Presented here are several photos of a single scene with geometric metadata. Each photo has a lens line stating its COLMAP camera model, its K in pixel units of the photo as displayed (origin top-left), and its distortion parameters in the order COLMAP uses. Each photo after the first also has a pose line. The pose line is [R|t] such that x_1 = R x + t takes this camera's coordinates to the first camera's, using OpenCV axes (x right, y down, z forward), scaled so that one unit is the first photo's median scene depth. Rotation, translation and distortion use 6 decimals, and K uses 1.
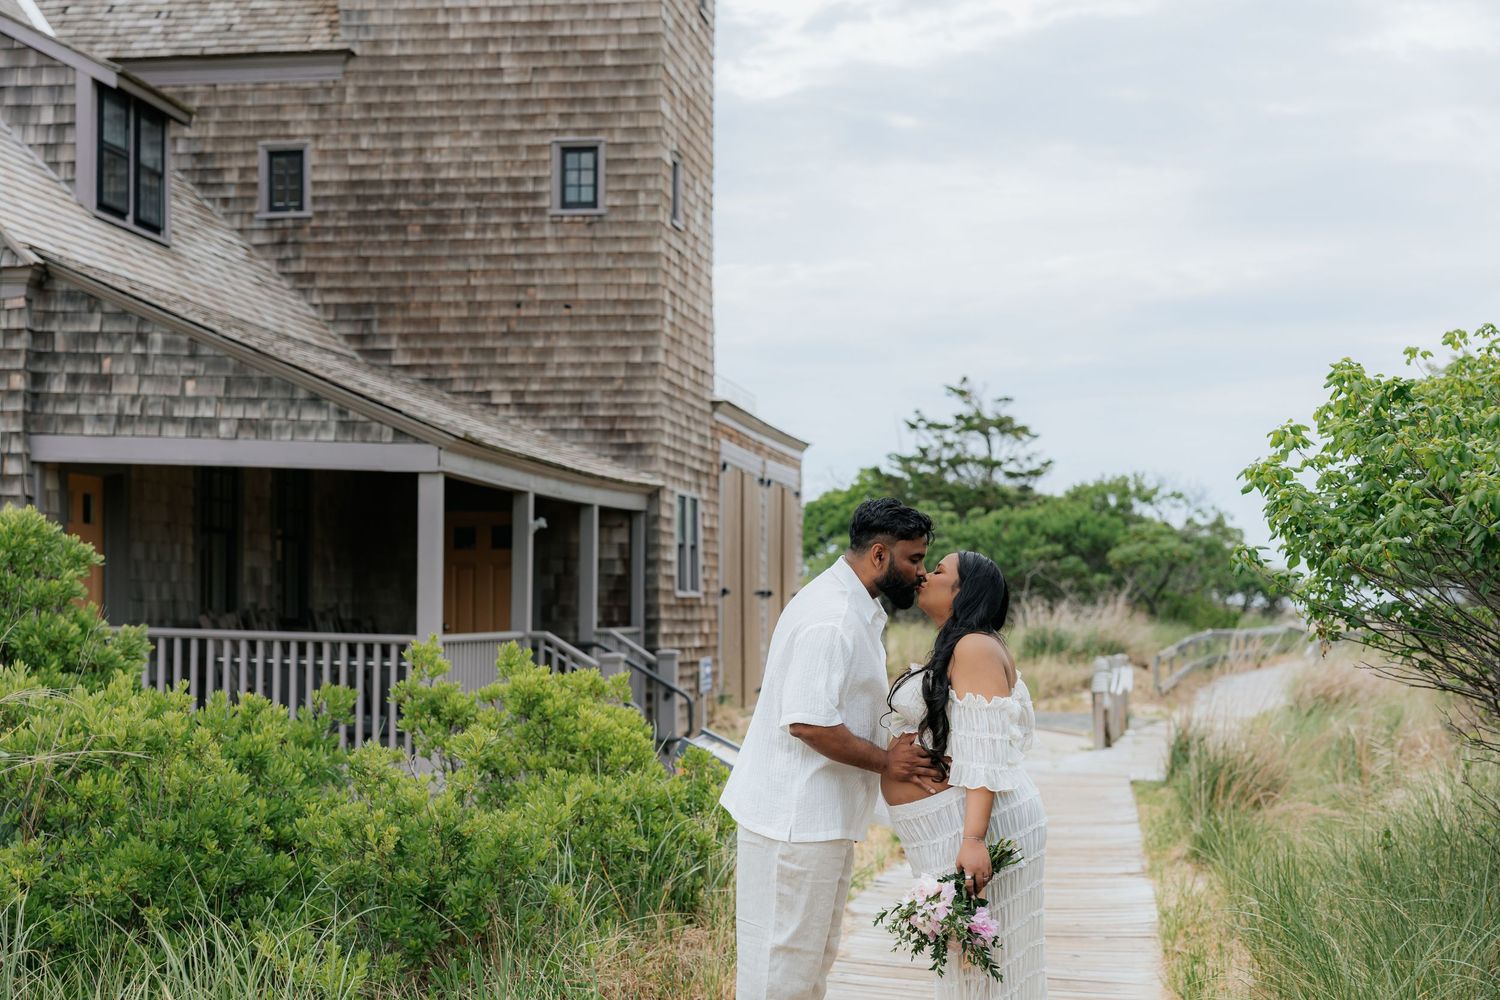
lens RADIAL K [[2454.5, 0, 750.0], [0, 2454.5, 500.0], [0, 0, 1]] dist [0.032809, 0.058645]
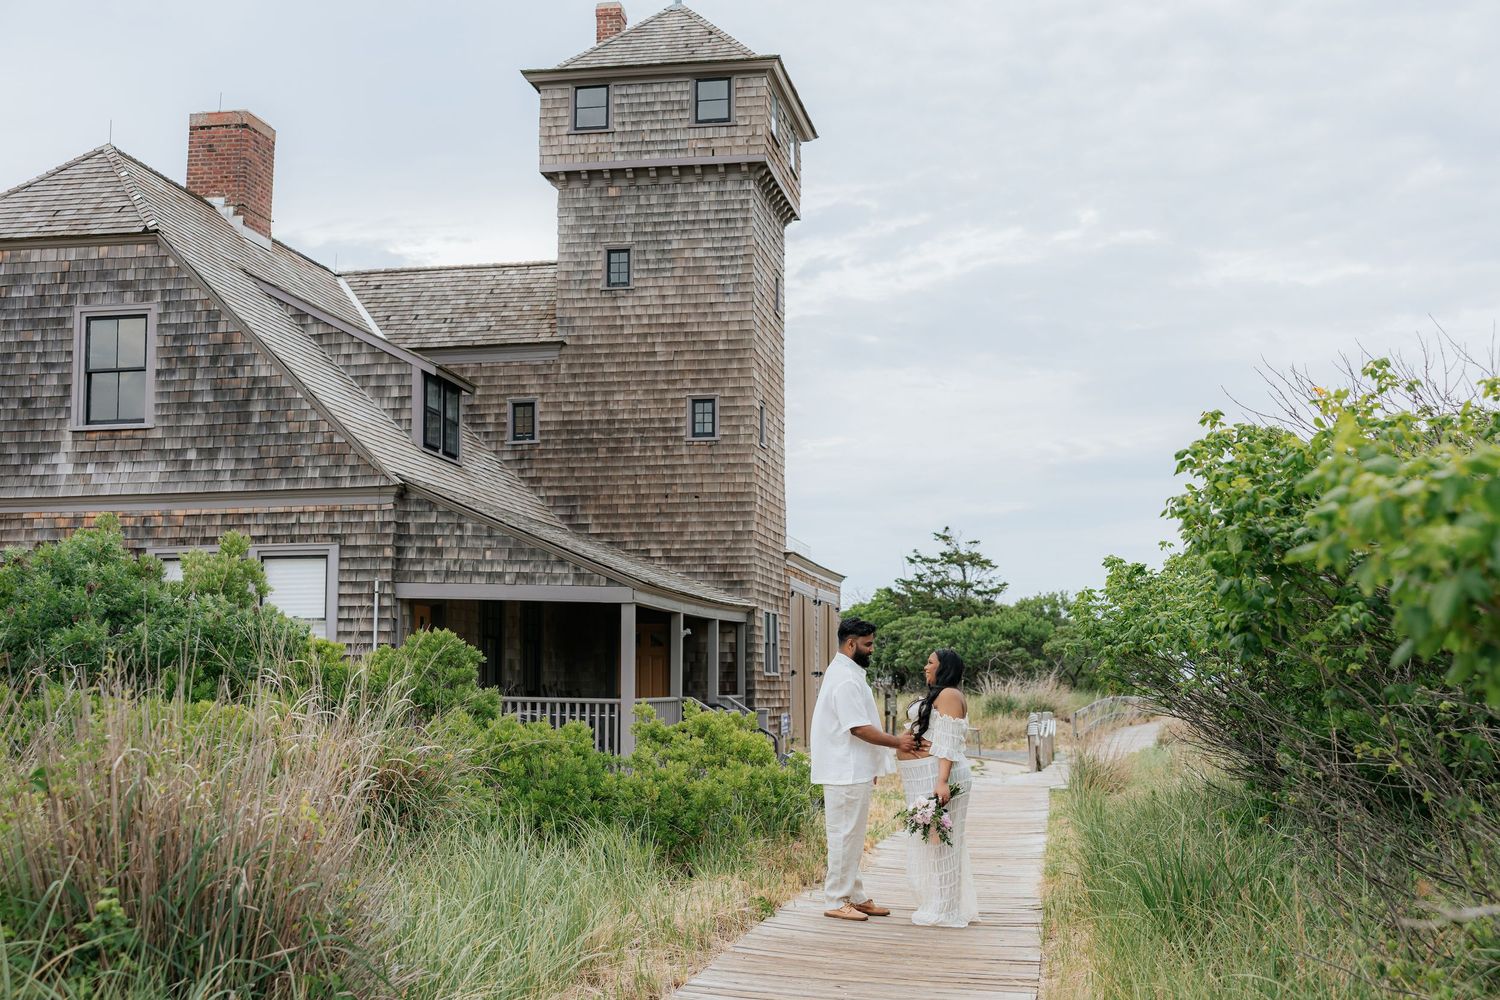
lens RADIAL K [[1740.0, 0, 750.0], [0, 1740.0, 500.0], [0, 0, 1]] dist [0.001856, -0.003480]
pose [[0.999585, -0.009281, -0.027286, -0.007563], [0.007570, 0.998037, -0.062166, -0.004756], [0.027809, 0.061933, 0.997693, -0.147546]]
